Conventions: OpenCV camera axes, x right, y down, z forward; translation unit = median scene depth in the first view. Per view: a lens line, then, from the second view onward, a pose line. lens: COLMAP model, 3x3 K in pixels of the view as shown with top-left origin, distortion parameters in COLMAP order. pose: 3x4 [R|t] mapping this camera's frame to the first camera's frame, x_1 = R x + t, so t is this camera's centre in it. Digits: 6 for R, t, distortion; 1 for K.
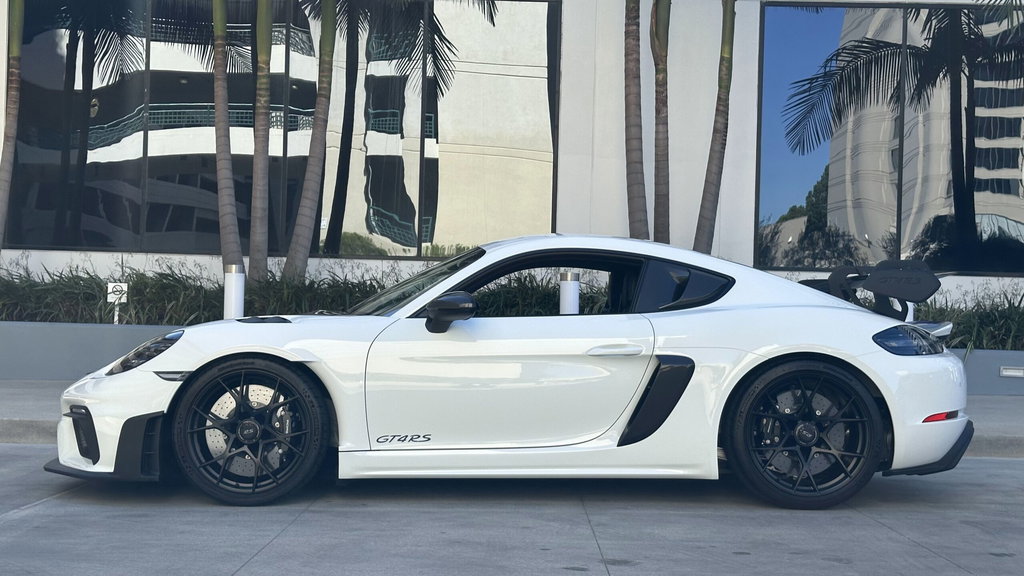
lens RADIAL K [[1420.4, 0, 512.0], [0, 1420.4, 288.0], [0, 0, 1]] dist [0.168236, -0.267089]
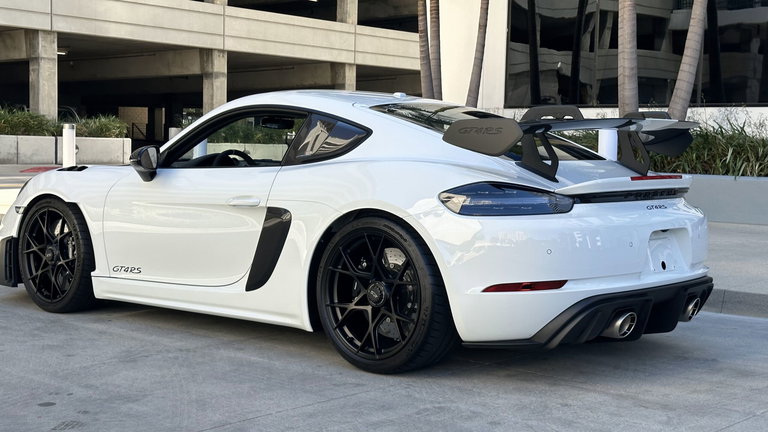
lens RADIAL K [[1065.3, 0, 384.0], [0, 1065.3, 216.0], [0, 0, 1]] dist [0.168236, -0.267089]
pose [[0.743277, 0.039116, -0.667839, 0.681120], [0.012850, 0.997270, 0.072713, -0.001480], [0.668860, -0.062628, 0.740746, 0.481395]]
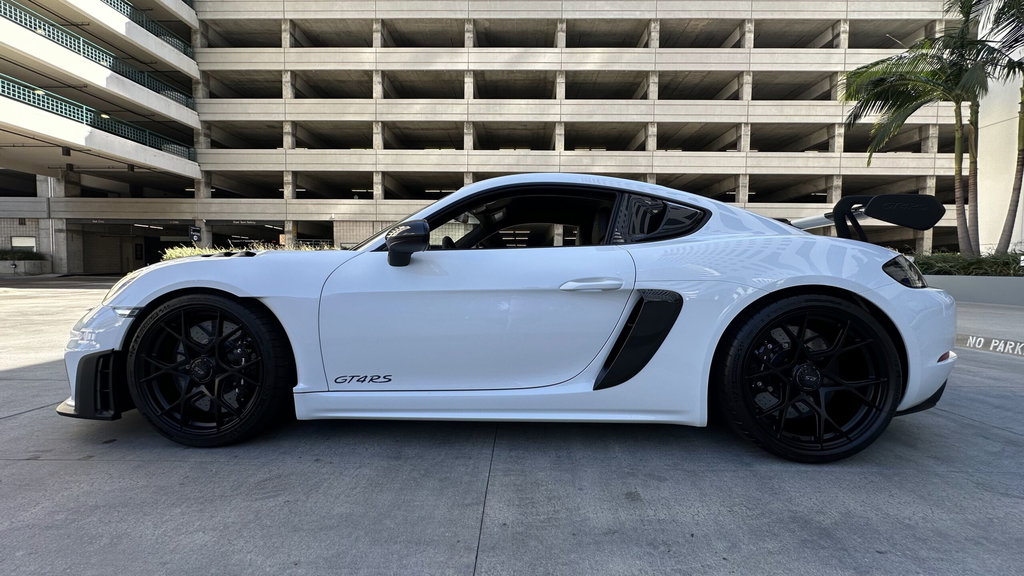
lens RADIAL K [[431.0, 0, 512.0], [0, 431.0, 288.0], [0, 0, 1]] dist [-0.000116, 0.000629]
pose [[0.998163, -0.002927, -0.060512, 0.039098], [0.006216, 0.998509, 0.054230, 0.031082], [0.060263, -0.054506, 0.996693, 0.726352]]
